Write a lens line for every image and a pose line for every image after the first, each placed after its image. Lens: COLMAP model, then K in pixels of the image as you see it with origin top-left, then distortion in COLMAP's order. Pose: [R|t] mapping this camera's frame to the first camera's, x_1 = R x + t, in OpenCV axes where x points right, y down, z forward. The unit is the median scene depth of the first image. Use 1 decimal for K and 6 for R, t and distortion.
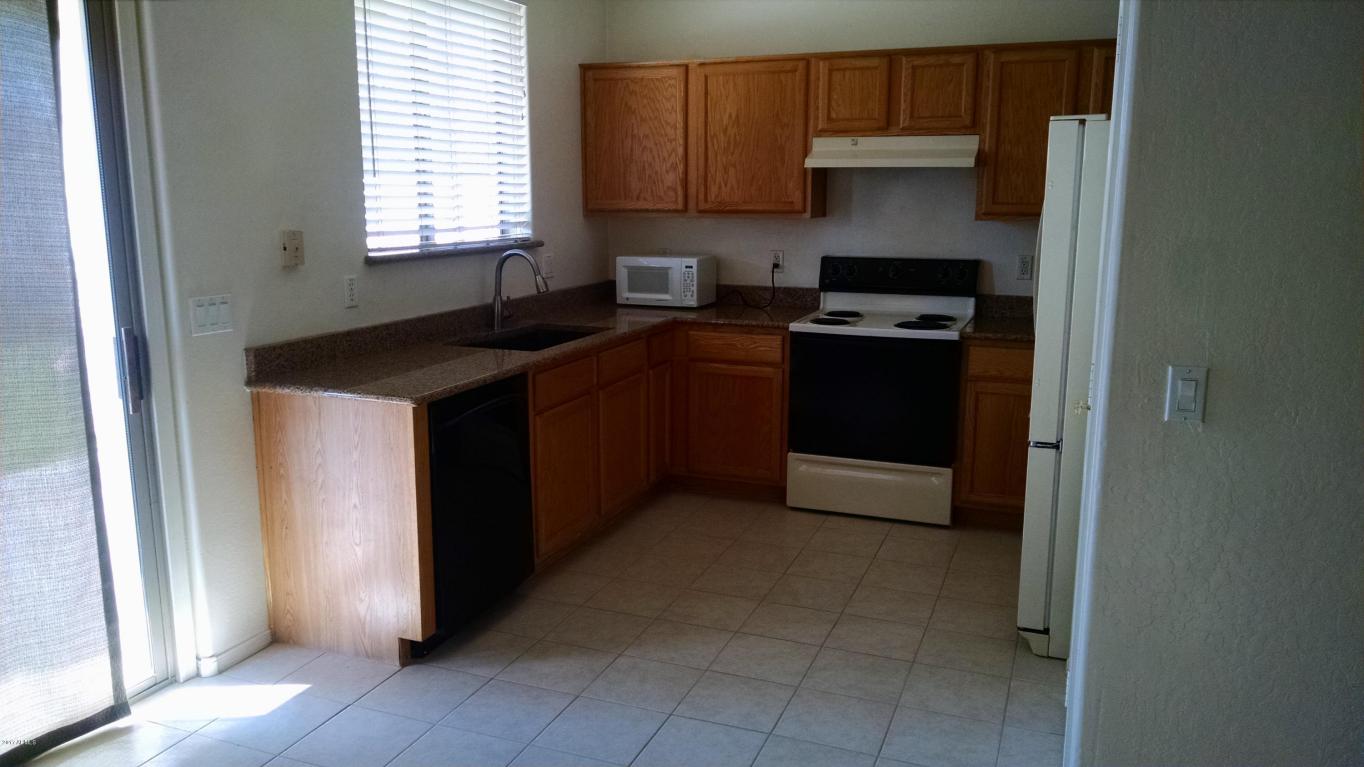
lens RADIAL K [[1015.3, 0, 675.4], [0, 1015.3, 383.2], [0, 0, 1]] dist [0.015417, -0.037732]
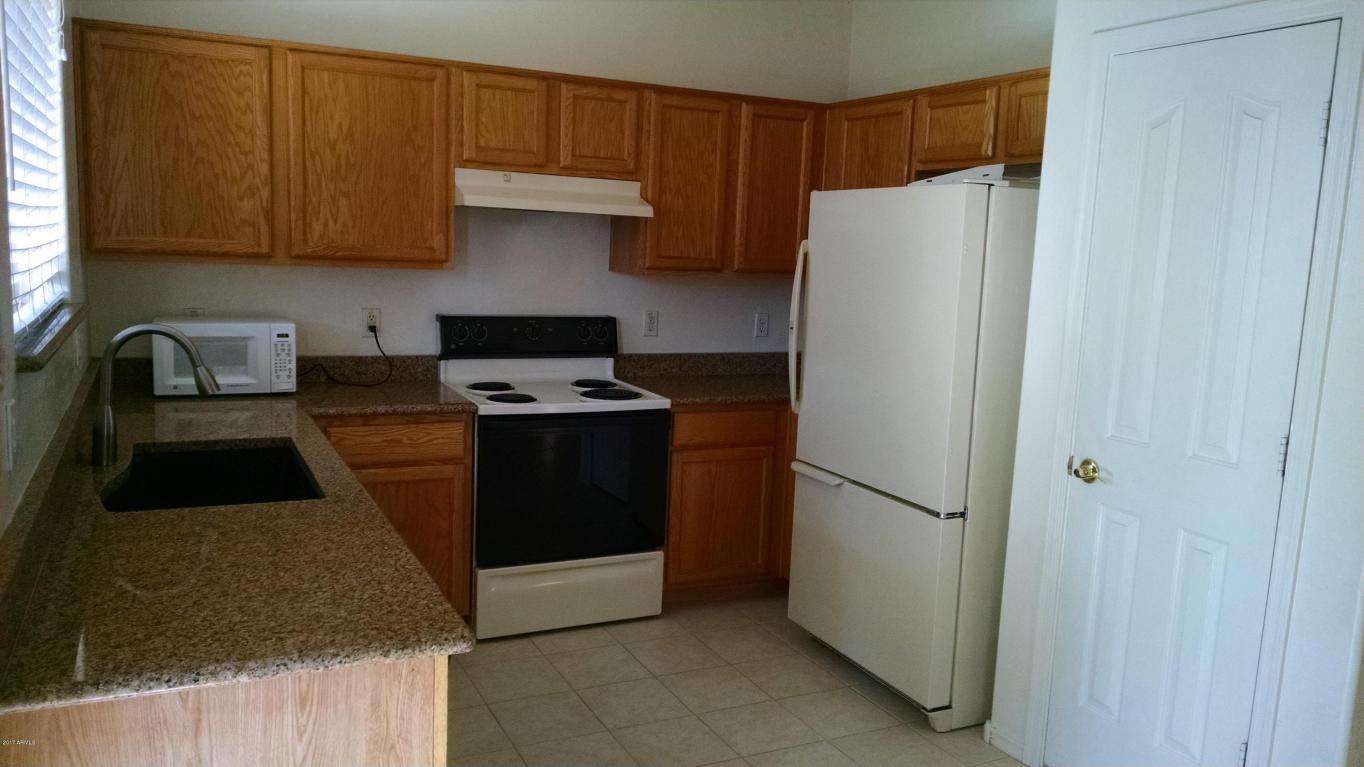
lens RADIAL K [[1015.3, 0, 680.0], [0, 1015.3, 387.8], [0, 0, 1]] dist [0.015417, -0.037732]
pose [[0.673127, -0.077103, 0.735496, -0.344021], [0.097877, 0.995089, 0.014738, -0.066680], [-0.733021, 0.062068, 0.677369, 0.351338]]
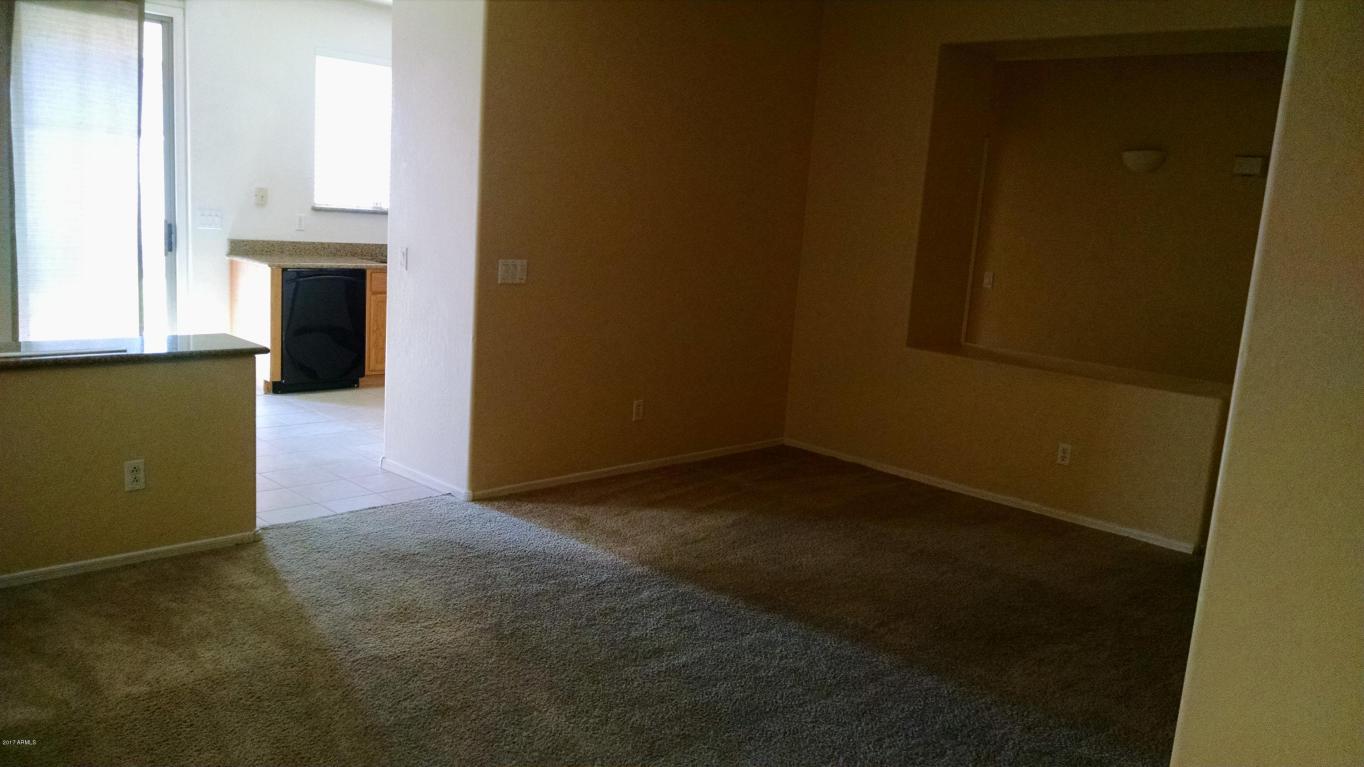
lens RADIAL K [[1015.3, 0, 681.2], [0, 1015.3, 383.5], [0, 0, 1]] dist [0.015417, -0.037732]
pose [[0.927174, 0.134198, -0.349771, 0.818012], [-0.144887, 0.989438, -0.004444, 0.090621], [0.345480, 0.054797, 0.936825, -0.437369]]
